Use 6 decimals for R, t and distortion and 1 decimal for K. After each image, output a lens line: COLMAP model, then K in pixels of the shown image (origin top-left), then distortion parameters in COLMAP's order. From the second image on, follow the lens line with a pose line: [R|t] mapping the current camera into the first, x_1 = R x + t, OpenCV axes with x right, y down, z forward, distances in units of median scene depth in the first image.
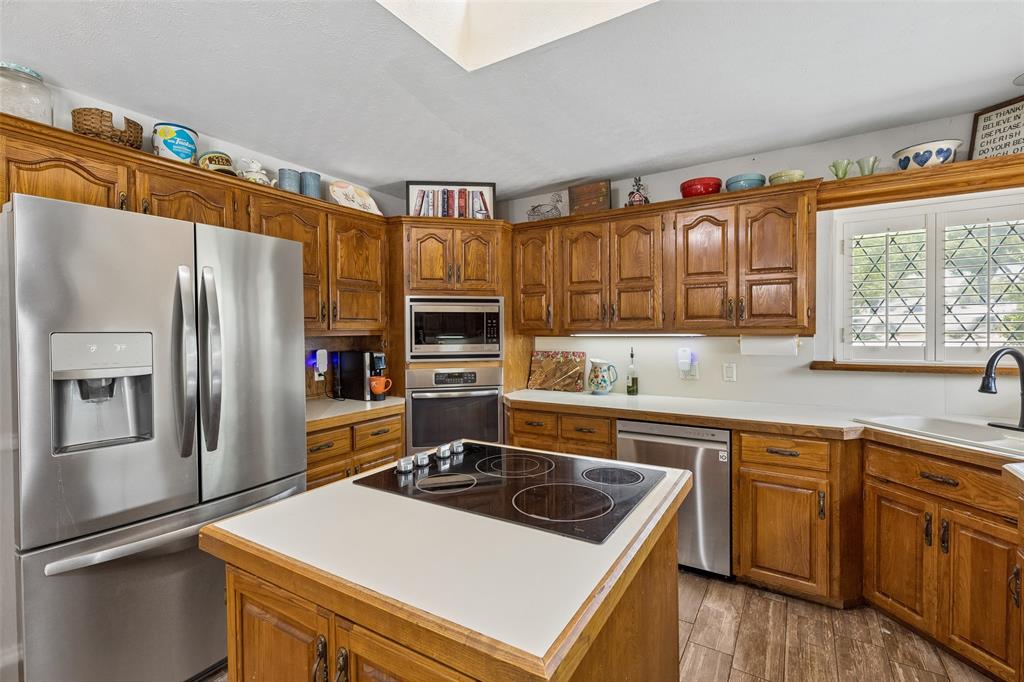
lens RADIAL K [[460.7, 0, 521.4], [0, 460.7, 338.1], [0, 0, 1]] dist [0.005628, 0.000074]
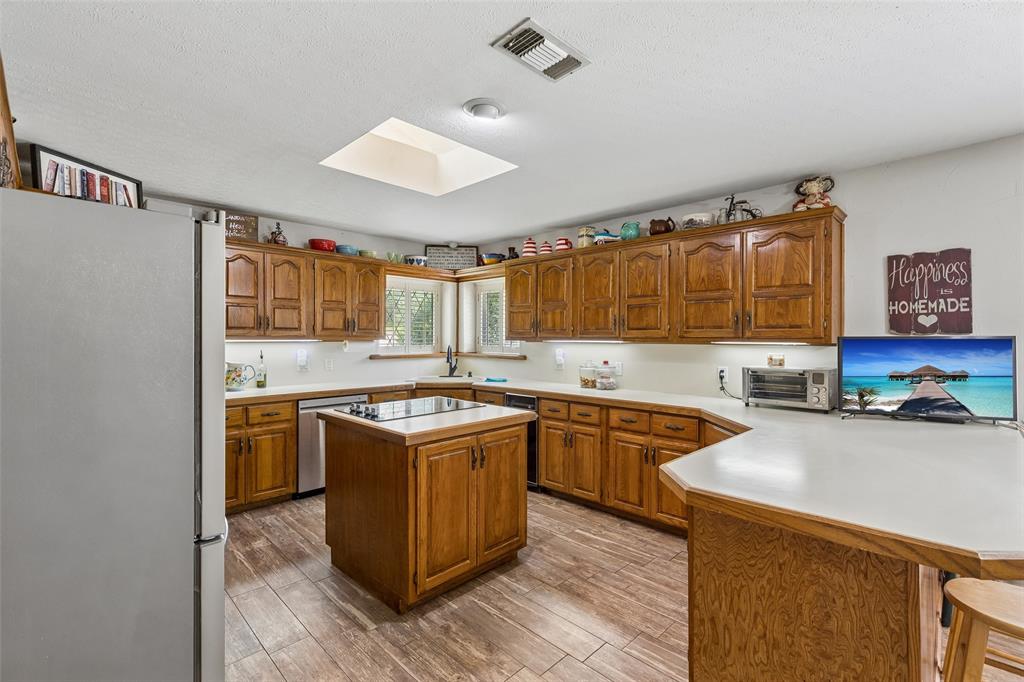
lens RADIAL K [[460.7, 0, 512.6], [0, 460.7, 338.5], [0, 0, 1]] dist [0.005628, 0.000074]
pose [[0.229253, 0.008586, 0.973329, -0.881060], [0.015783, 0.999797, -0.012537, 0.014298], [-0.973239, 0.018236, 0.229071, 0.038129]]
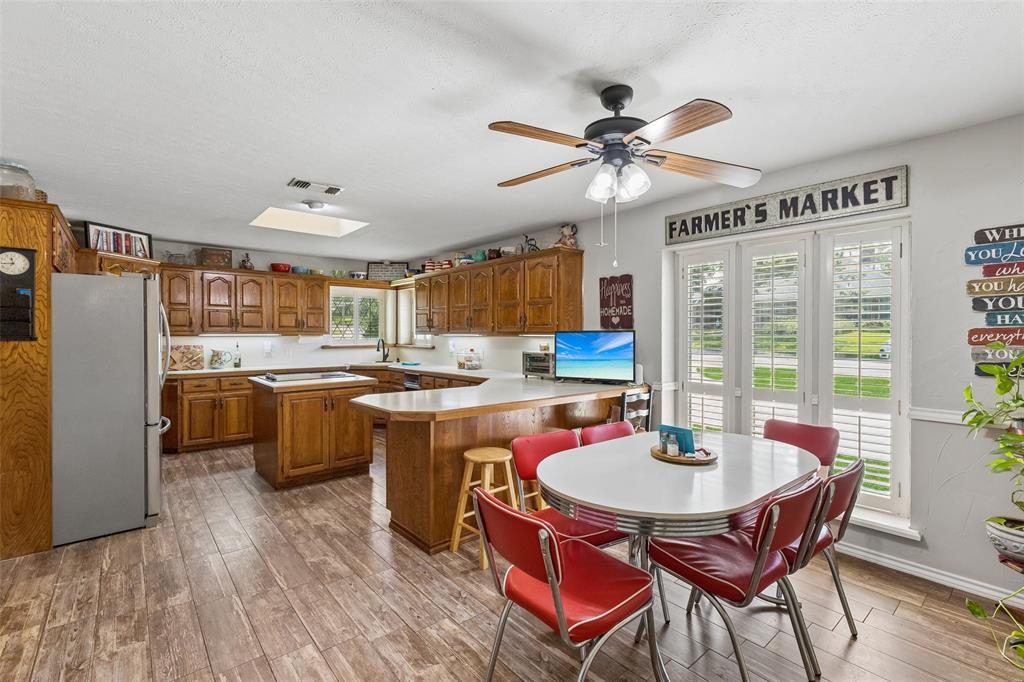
lens RADIAL K [[460.7, 0, 511.2], [0, 460.7, 336.9], [0, 0, 1]] dist [0.005628, 0.000074]
pose [[0.314686, 0.000950, 0.949195, -1.220296], [0.017462, 0.999824, -0.006790, 0.033557], [-0.949035, 0.018712, 0.314614, -0.643422]]
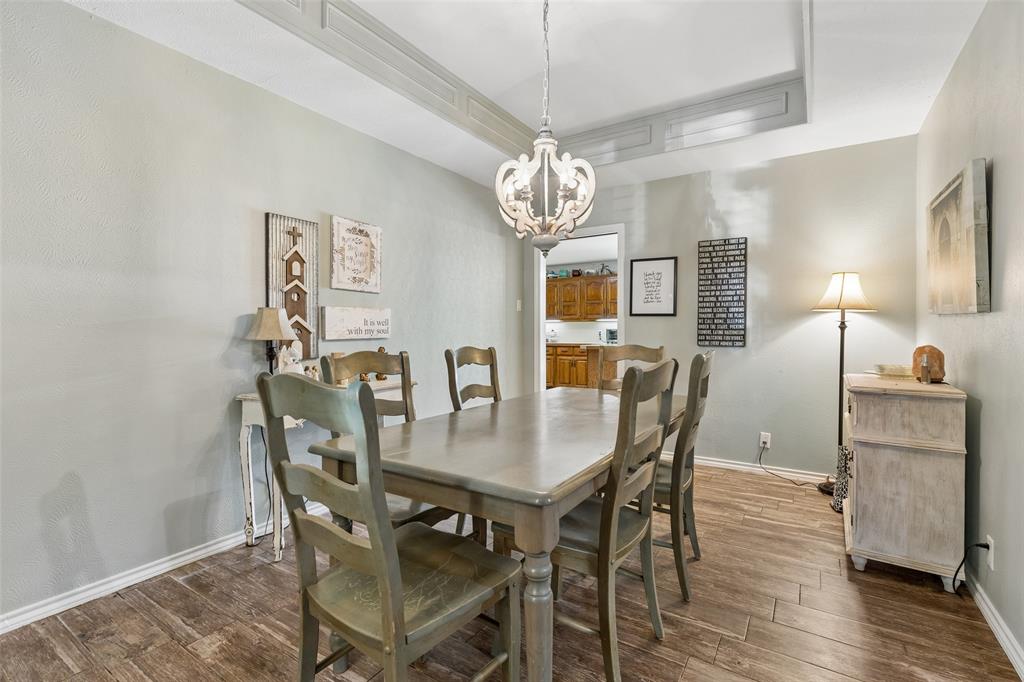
lens RADIAL K [[460.7, 0, 514.3], [0, 460.7, 338.6], [0, 0, 1]] dist [0.005628, 0.000074]
pose [[0.028881, -0.005599, 0.999567, -2.492540], [0.020493, 0.999777, 0.005009, 0.102524], [-0.999373, 0.020339, 0.028989, 0.242158]]
